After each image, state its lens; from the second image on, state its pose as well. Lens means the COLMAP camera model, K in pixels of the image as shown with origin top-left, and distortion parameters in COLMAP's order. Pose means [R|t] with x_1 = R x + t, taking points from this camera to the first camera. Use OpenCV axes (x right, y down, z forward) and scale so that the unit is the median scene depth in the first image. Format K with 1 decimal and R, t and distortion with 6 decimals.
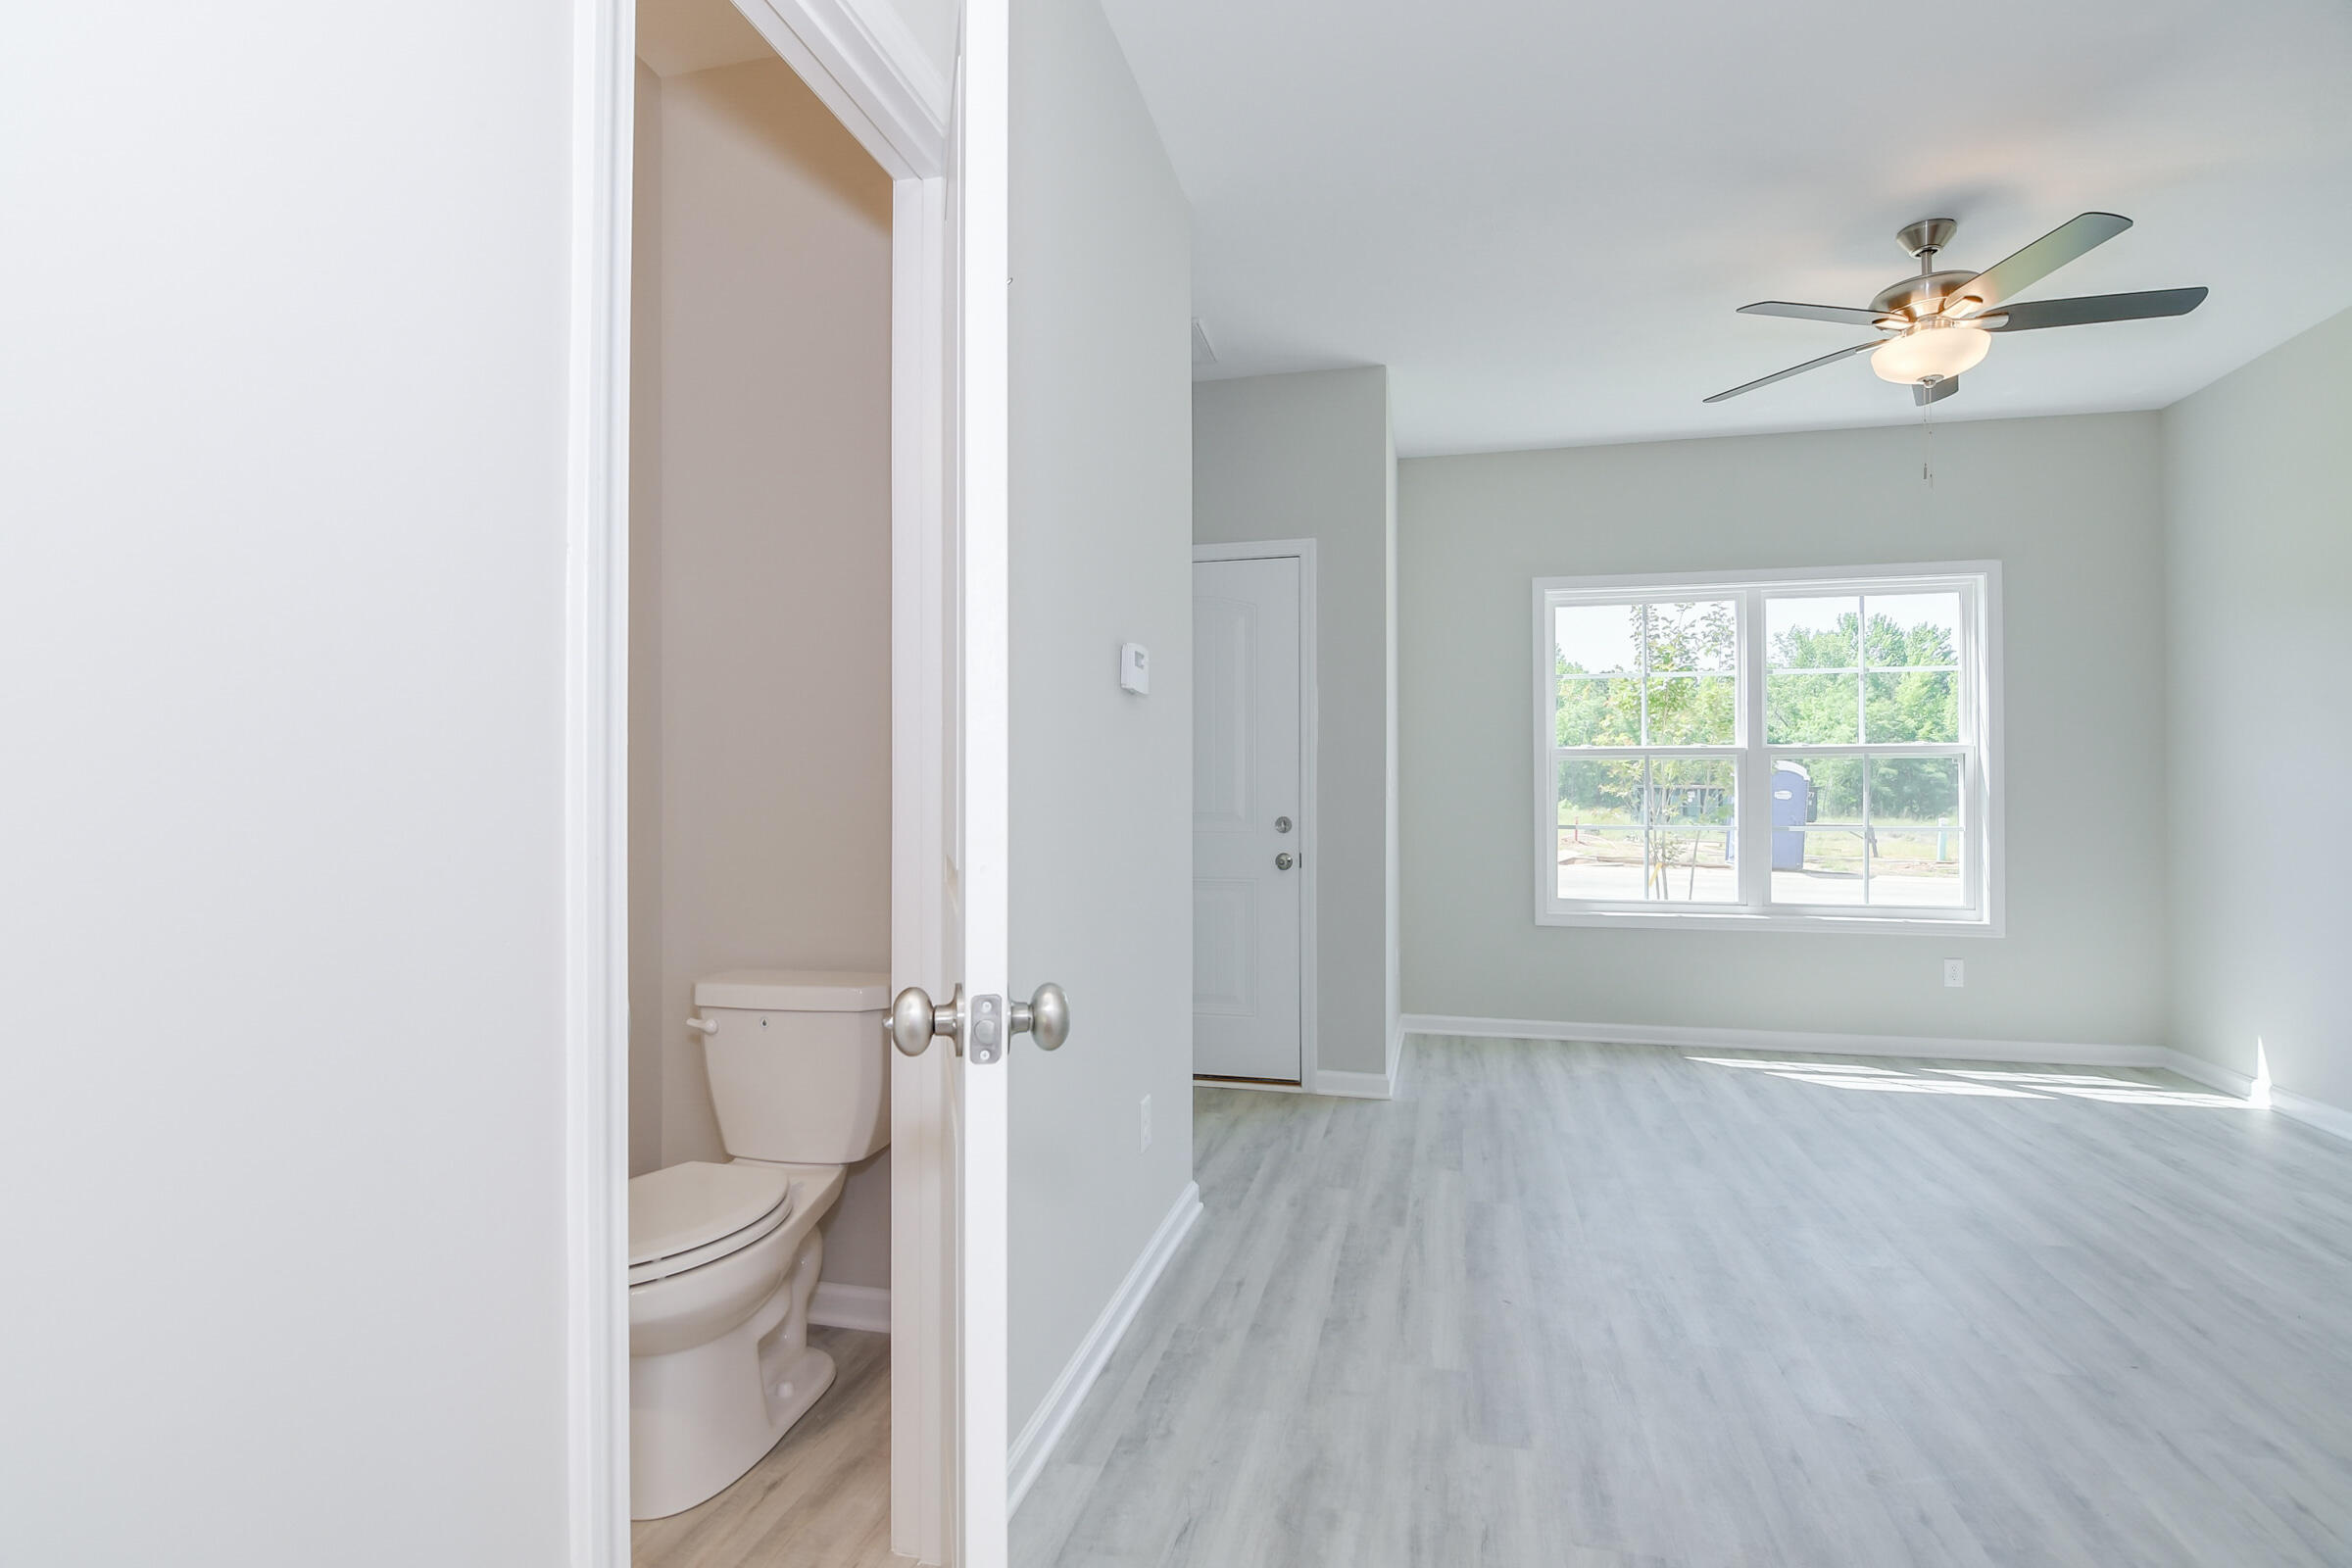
lens RADIAL K [[1137.6, 0, 1161.0], [0, 1137.6, 788.8], [0, 0, 1]] dist [-0.010504, -0.008474]
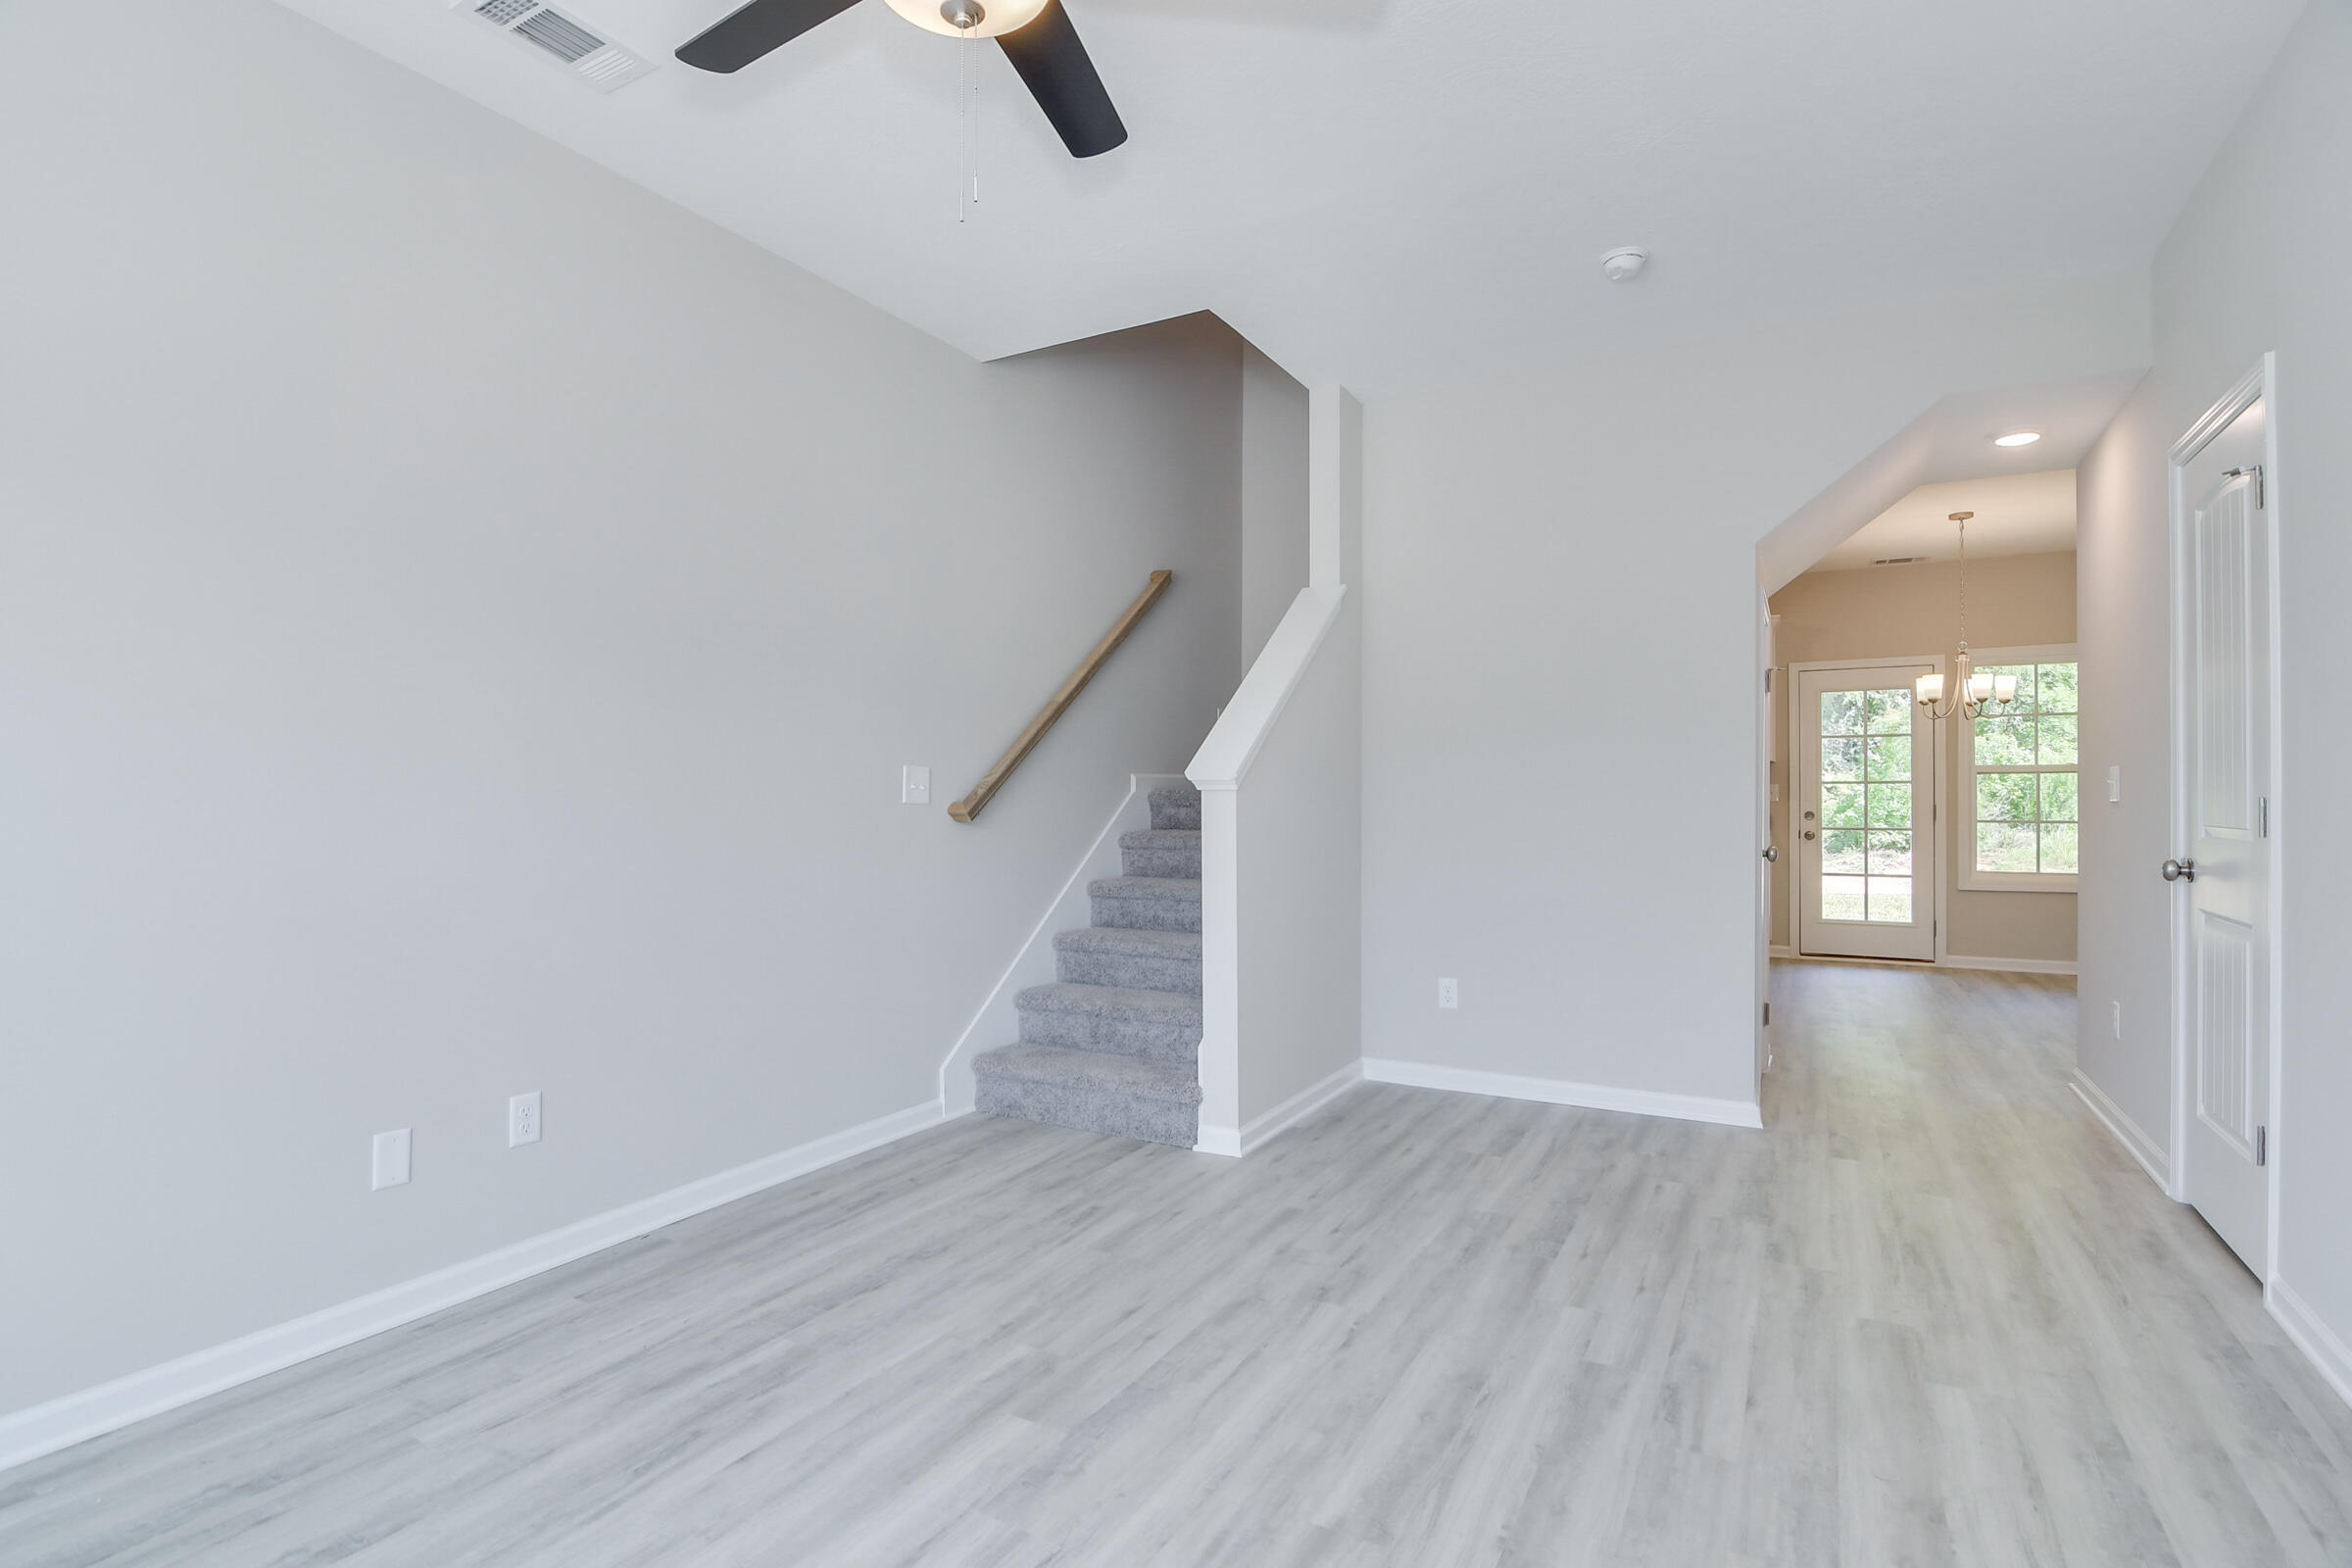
lens RADIAL K [[1137.6, 0, 1168.5], [0, 1137.6, 791.5], [0, 0, 1]] dist [-0.010504, -0.008474]
pose [[-0.964220, 0.002910, 0.265087, 0.354499], [0.000719, 0.999965, -0.008362, 0.003483], [-0.265102, -0.007872, -0.964188, 1.167435]]
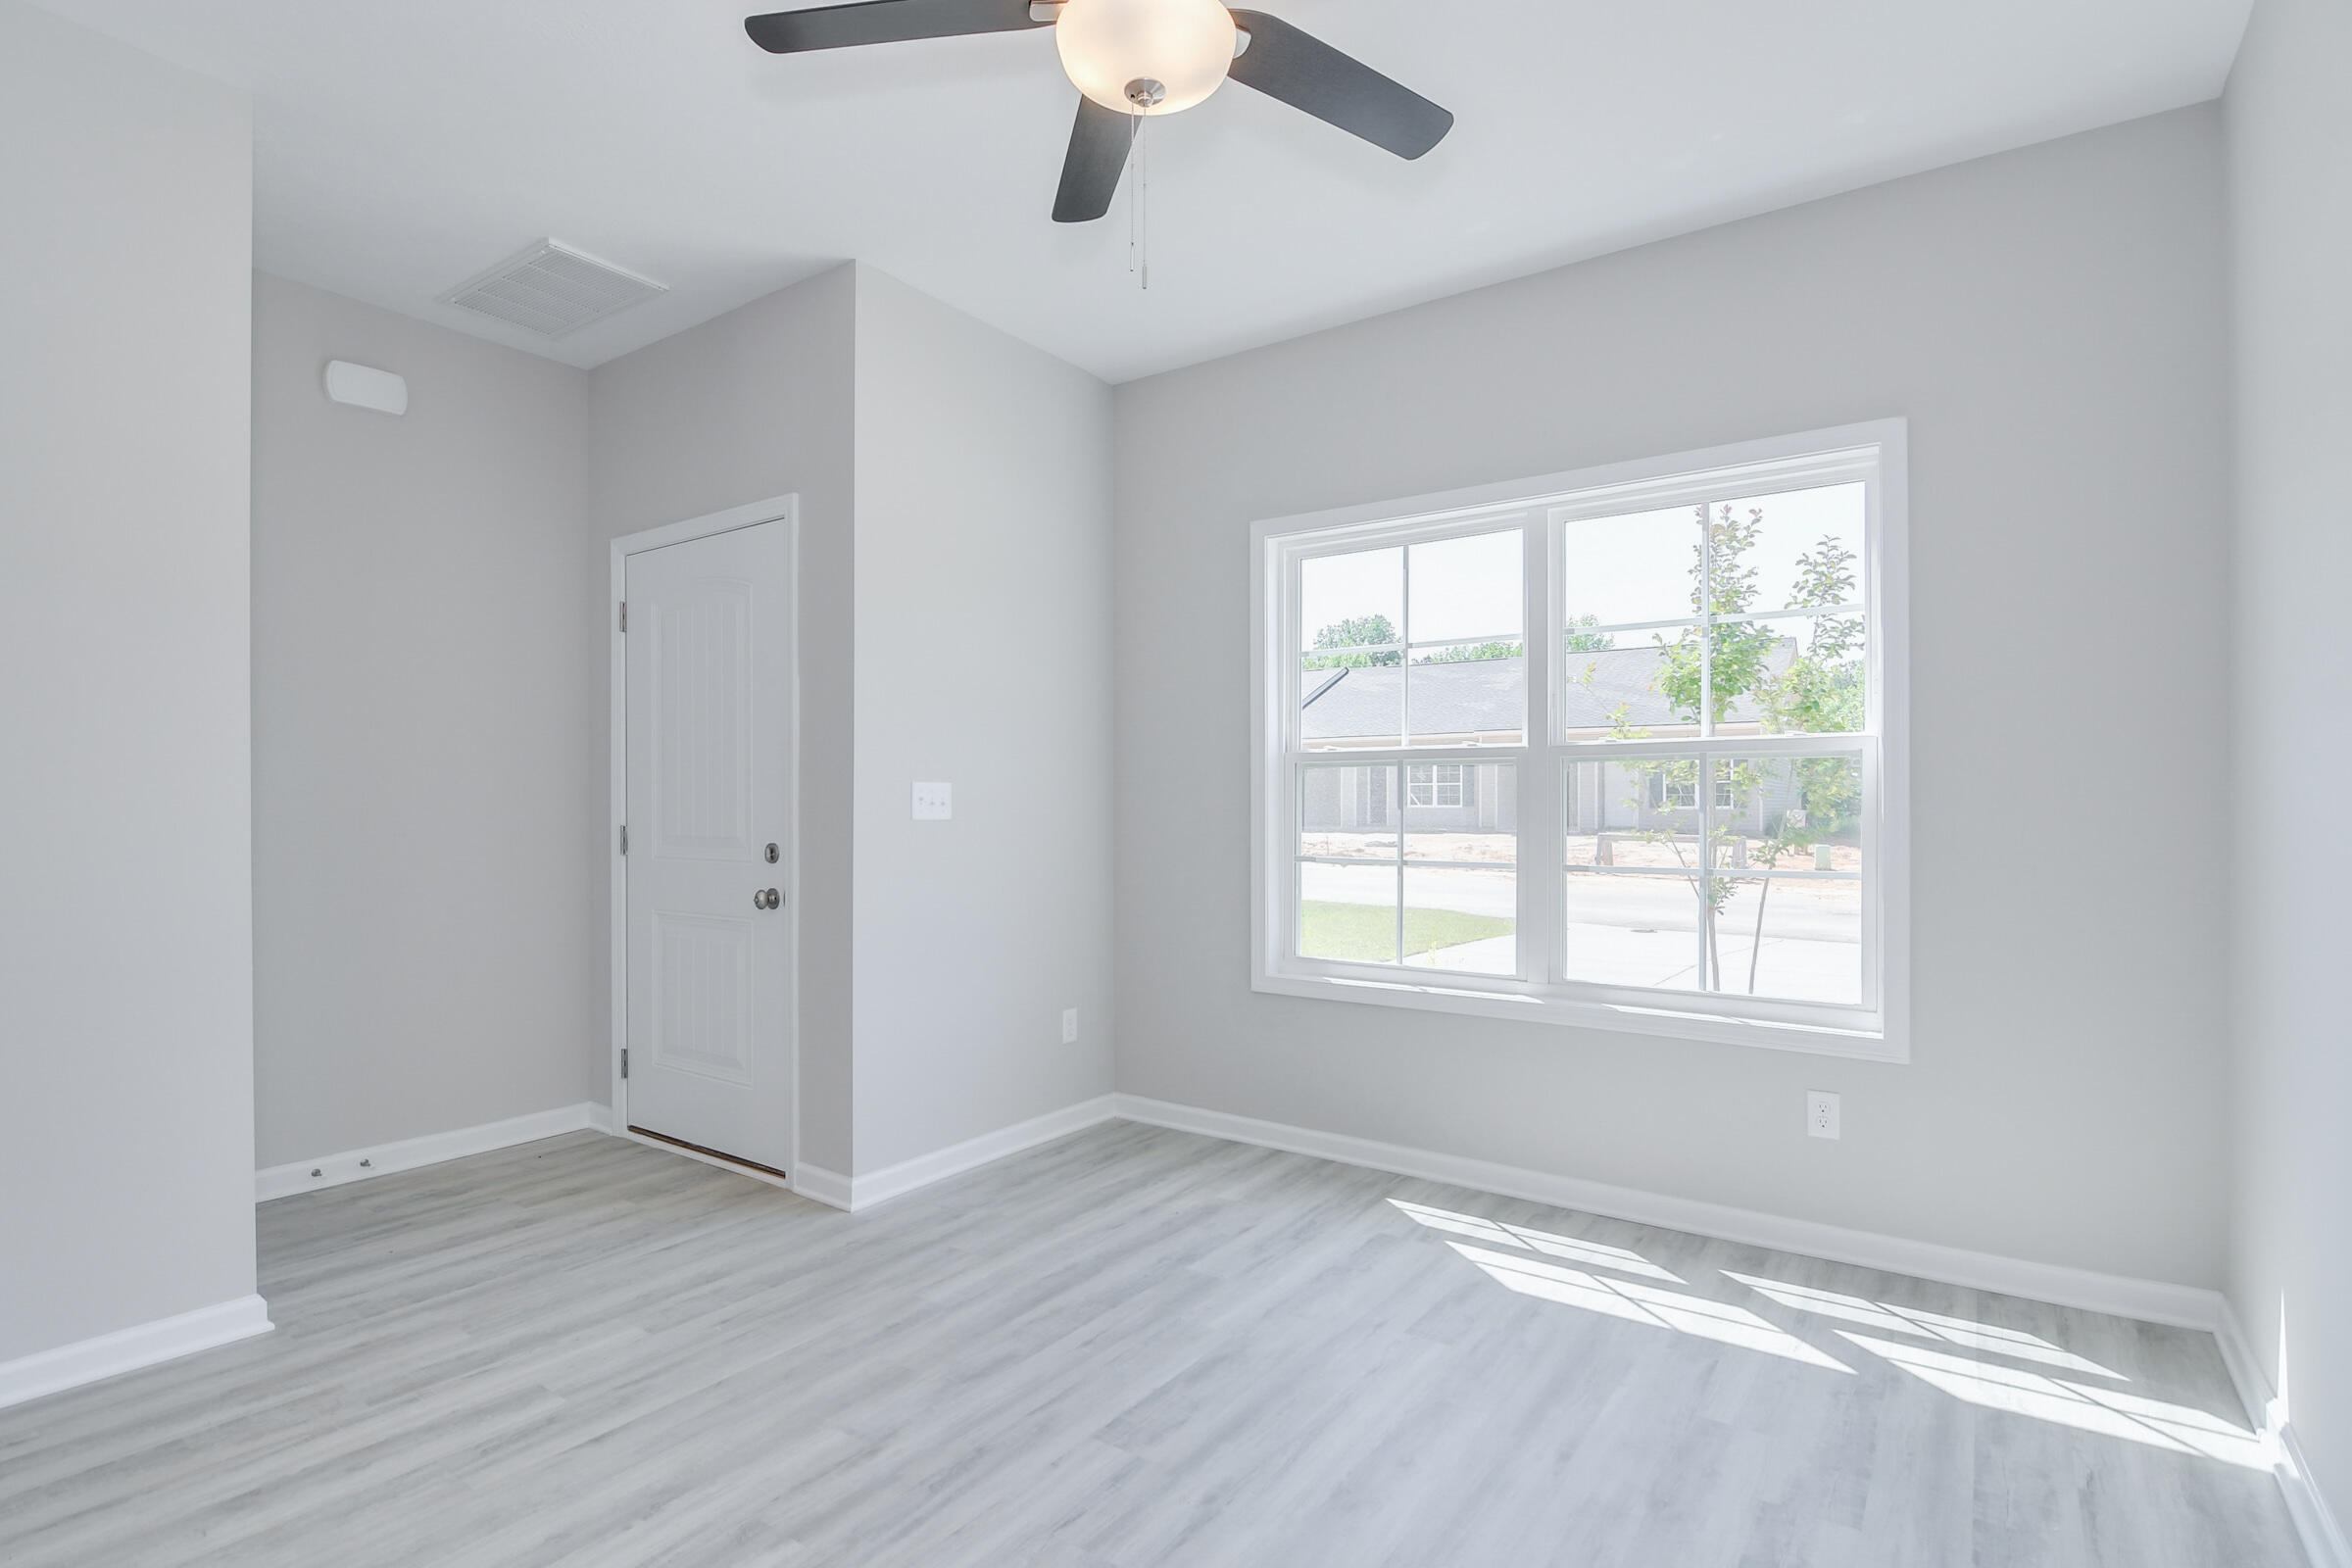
lens RADIAL K [[1137.6, 0, 1167.1], [0, 1137.6, 810.1], [0, 0, 1]] dist [-0.010504, -0.008474]
pose [[0.933069, 0.002044, -0.359693, 0.707225], [0.001446, 0.999954, 0.009435, -0.006891], [0.359696, -0.009324, 0.933023, 0.373332]]
